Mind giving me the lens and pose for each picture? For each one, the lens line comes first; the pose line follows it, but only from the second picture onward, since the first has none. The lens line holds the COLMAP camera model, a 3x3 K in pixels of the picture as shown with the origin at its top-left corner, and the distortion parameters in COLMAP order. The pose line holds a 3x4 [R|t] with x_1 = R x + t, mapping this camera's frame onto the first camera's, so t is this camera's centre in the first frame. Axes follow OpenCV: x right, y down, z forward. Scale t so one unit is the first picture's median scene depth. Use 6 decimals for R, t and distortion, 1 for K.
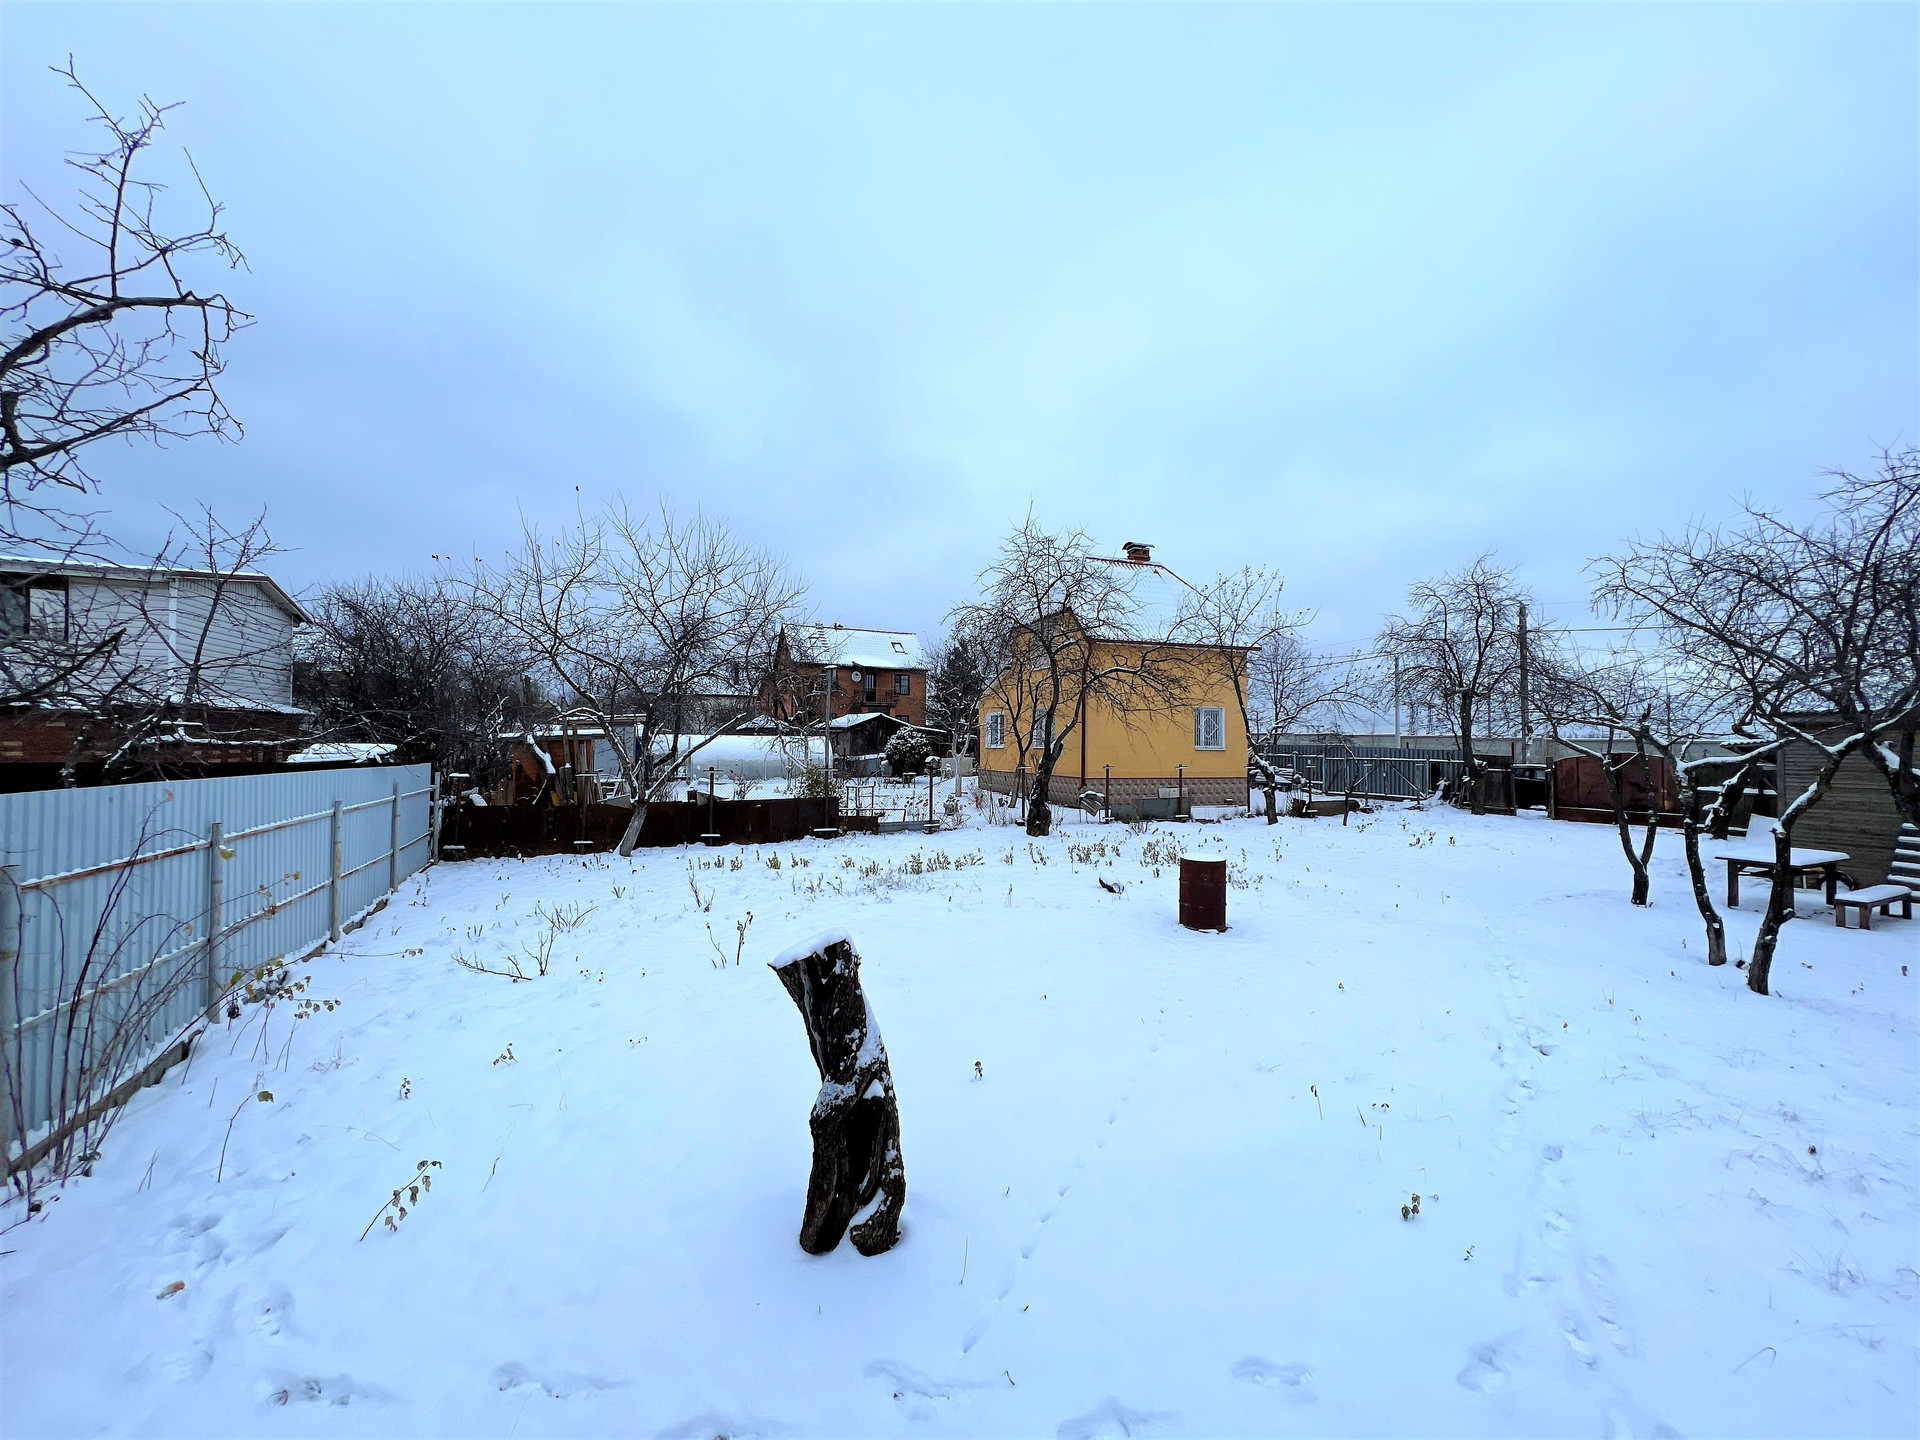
lens RADIAL K [[766.3, 0, 966.6], [0, 766.3, 722.3], [0, 0, 1]] dist [0.000095, -0.000312]
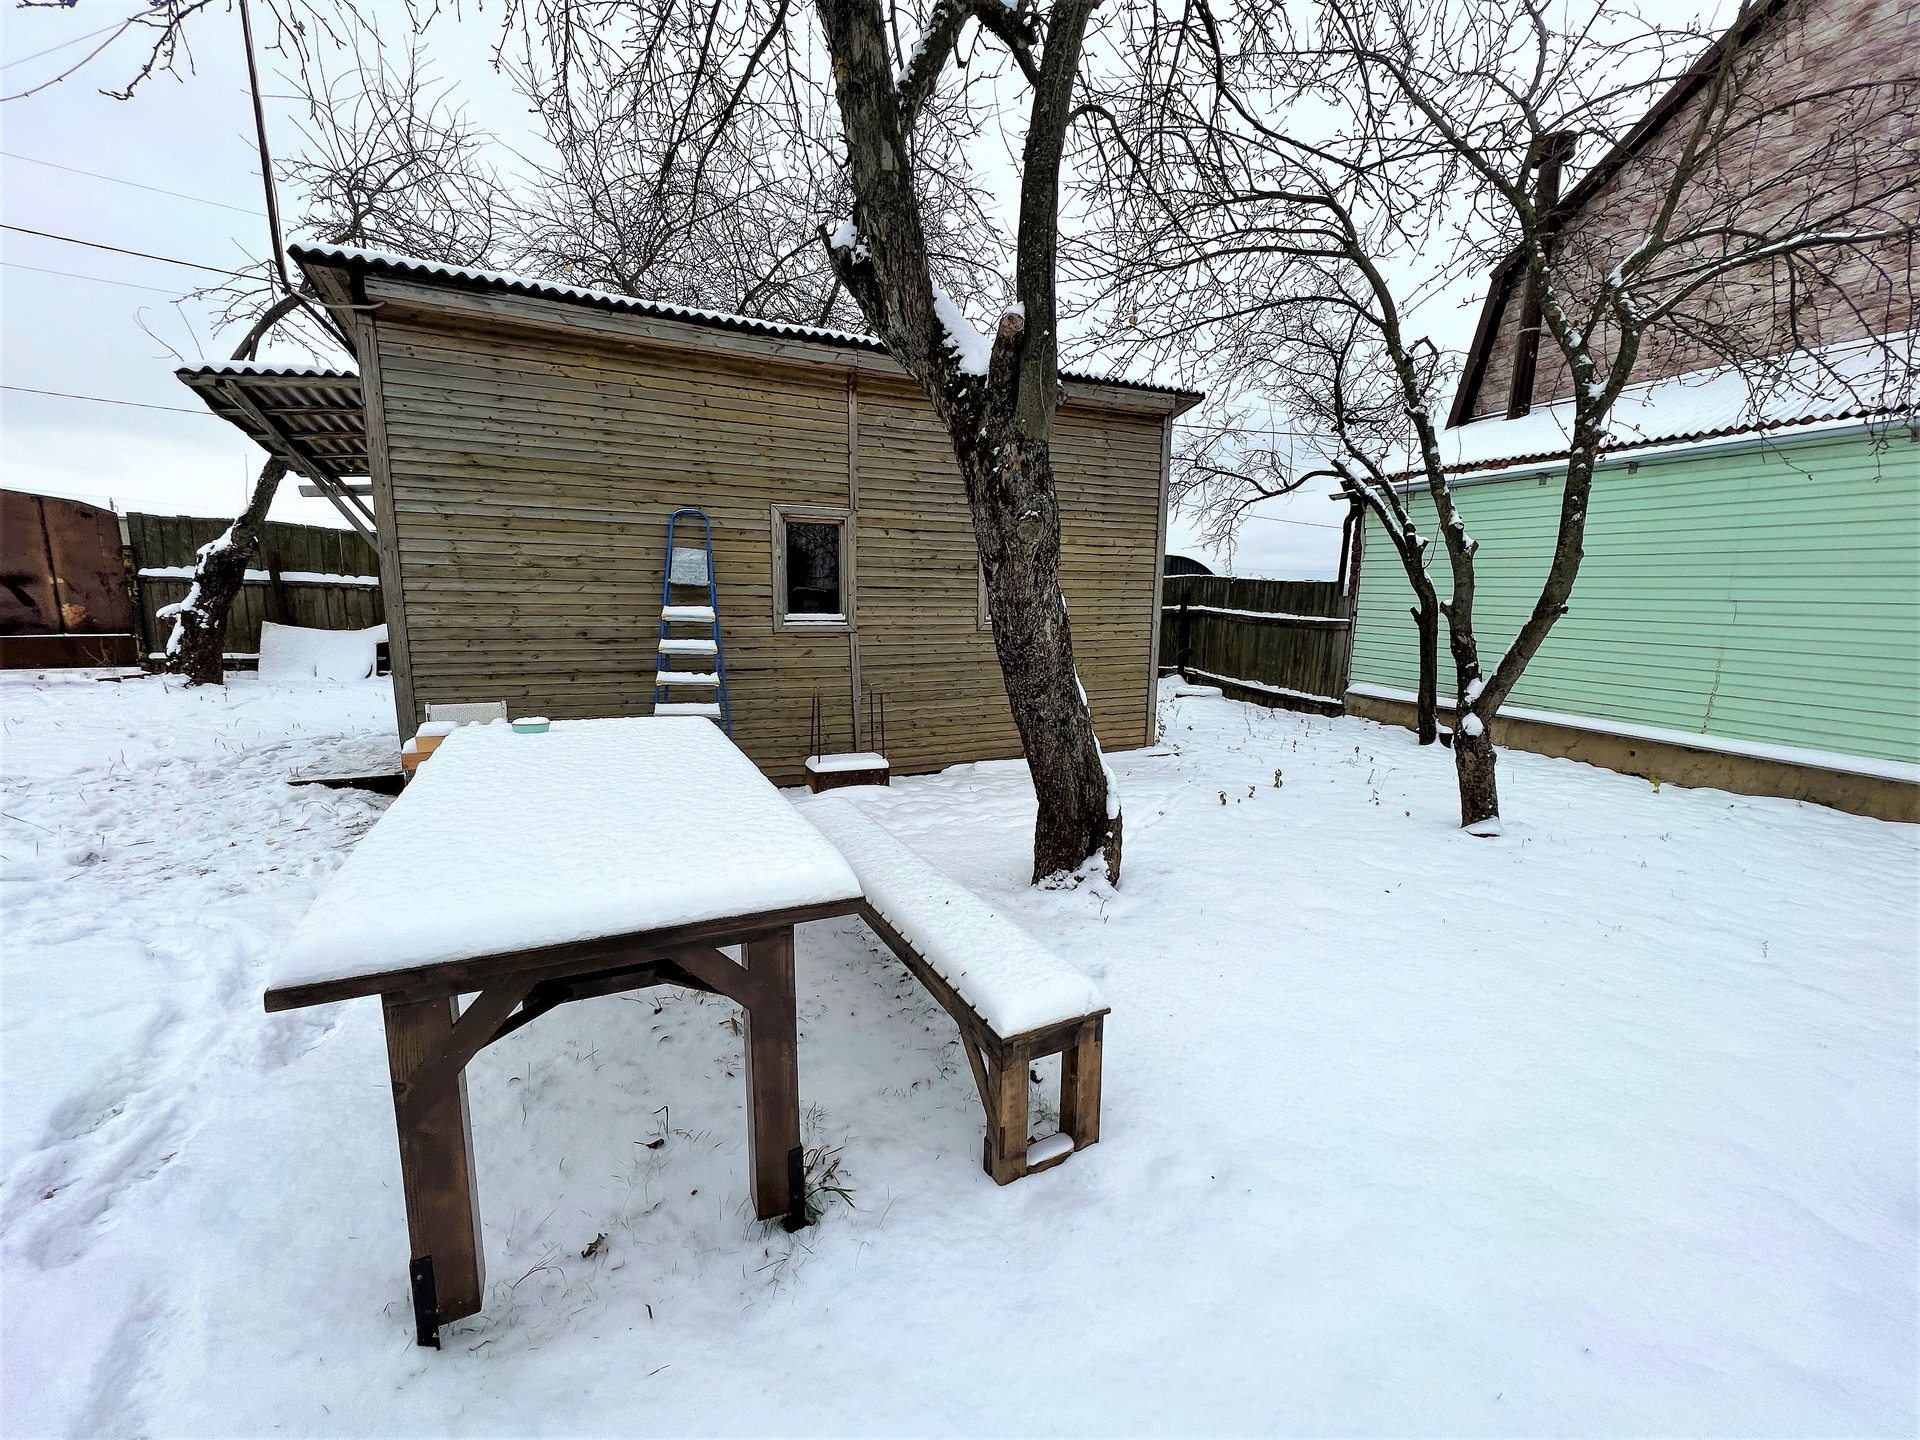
lens RADIAL K [[766.8, 0, 967.5], [0, 766.8, 723.1], [0, 0, 1]] dist [-0.003051, -0.000131]
pose [[0.005386, -0.179872, 0.983675, 0.970387], [-0.049135, 0.982454, 0.179918, 0.131936], [-0.998778, -0.049302, -0.003547, 0.995850]]
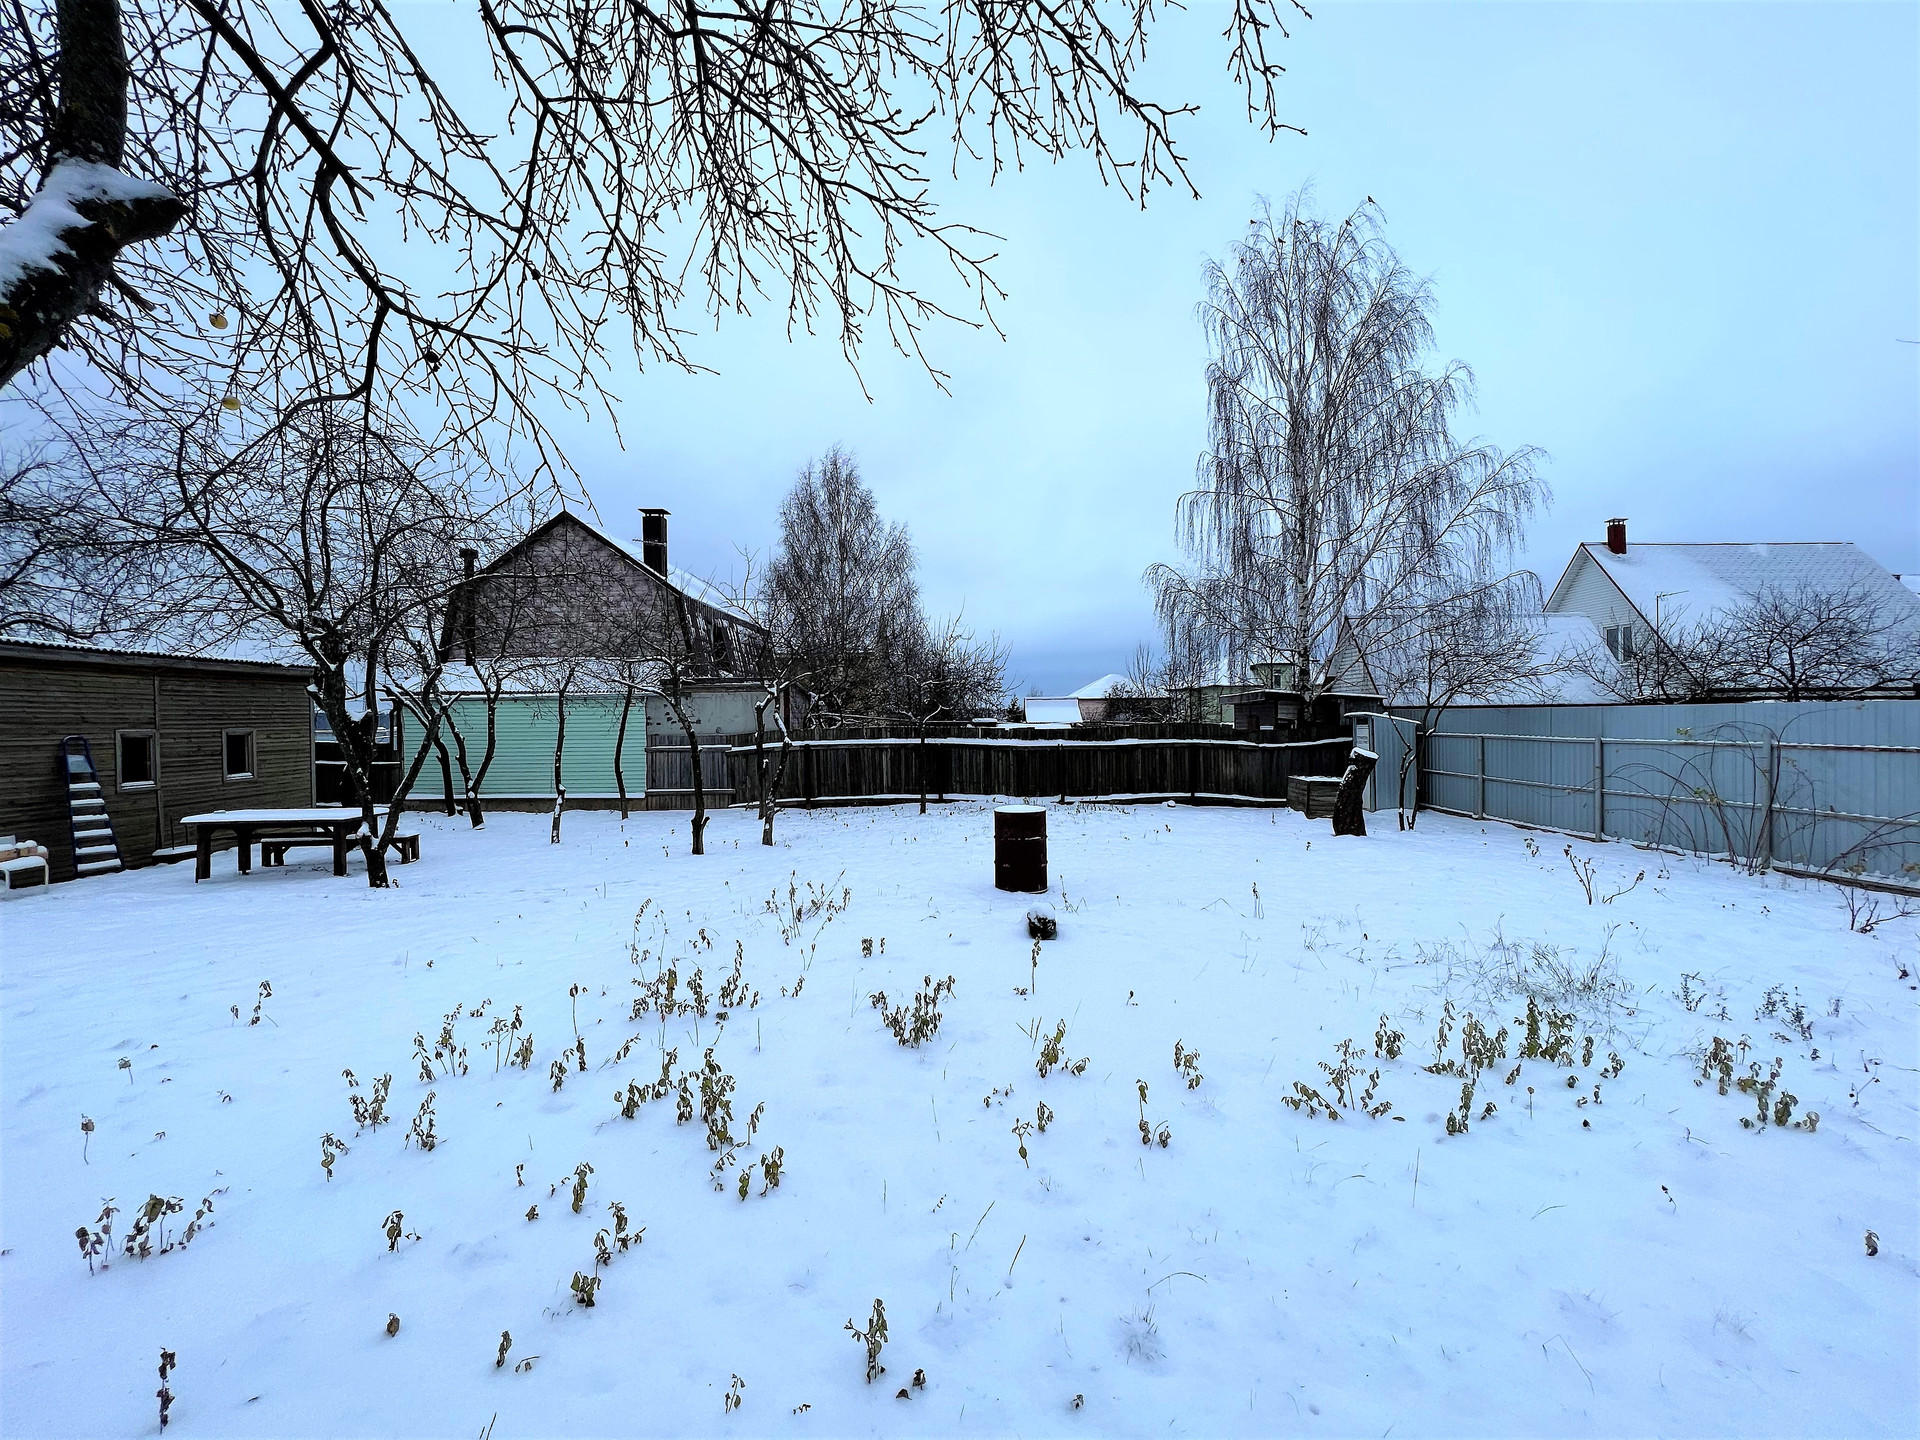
lens RADIAL K [[766.3, 0, 968.9], [0, 766.3, 717.6], [0, 0, 1]] dist [0.000095, -0.000312]
pose [[-0.920147, 0.003262, 0.391560, 0.023388], [-0.007623, 0.999627, -0.026242, 0.087787], [-0.391500, -0.027131, -0.919778, 1.637835]]
